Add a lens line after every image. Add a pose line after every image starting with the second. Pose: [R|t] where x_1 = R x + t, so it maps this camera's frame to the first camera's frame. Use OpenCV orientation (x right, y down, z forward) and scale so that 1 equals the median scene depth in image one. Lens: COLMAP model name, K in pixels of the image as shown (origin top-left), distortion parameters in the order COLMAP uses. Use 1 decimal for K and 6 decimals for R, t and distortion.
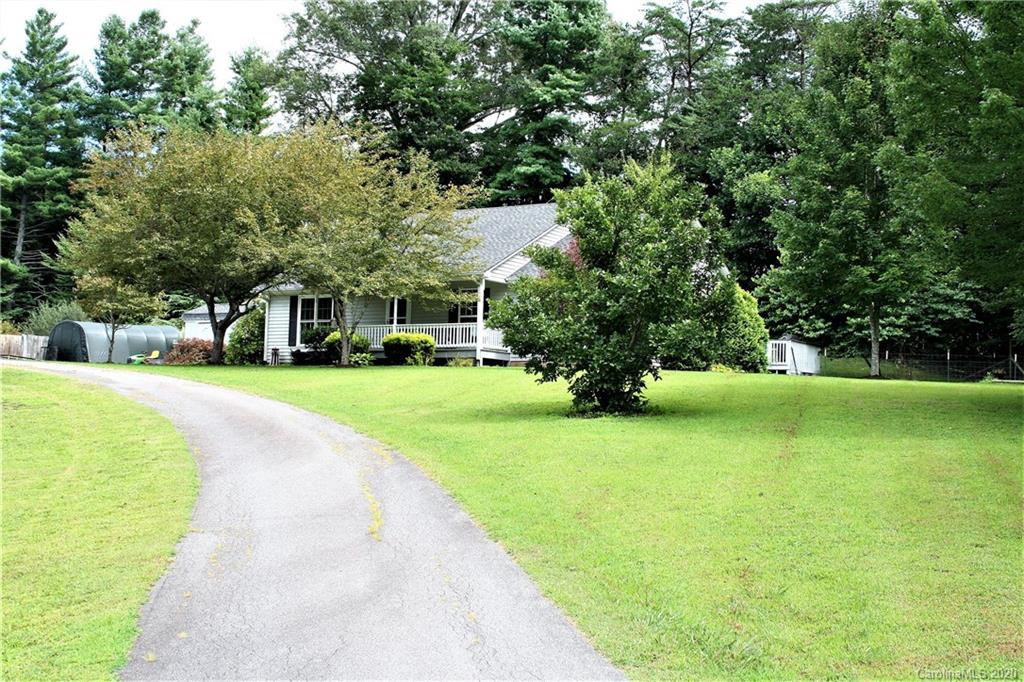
lens RADIAL K [[1460.6, 0, 512.0], [0, 1460.6, 340.5], [0, 0, 1]] dist [-0.091020, 0.000000]
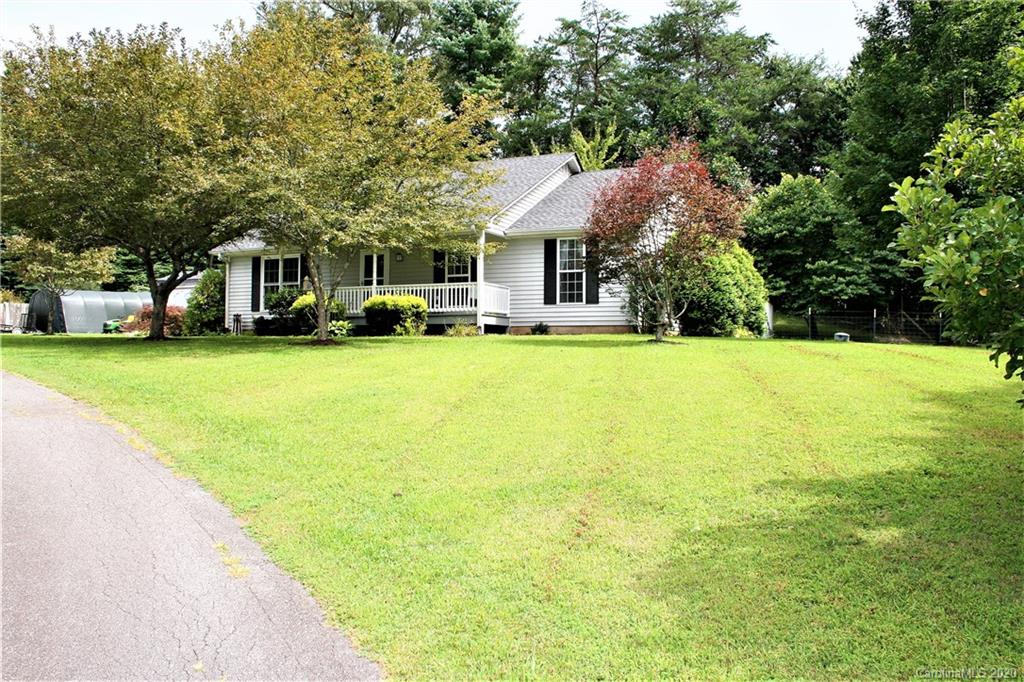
lens RADIAL K [[845.6, 0, 514.4], [0, 845.6, 343.0], [0, 0, 1]] dist [-0.157521, 0.123527]
pose [[0.990111, -0.019164, 0.138968, -0.066783], [0.011669, 0.998443, 0.054551, -0.003357], [-0.139797, -0.052390, 0.988793, 0.486888]]
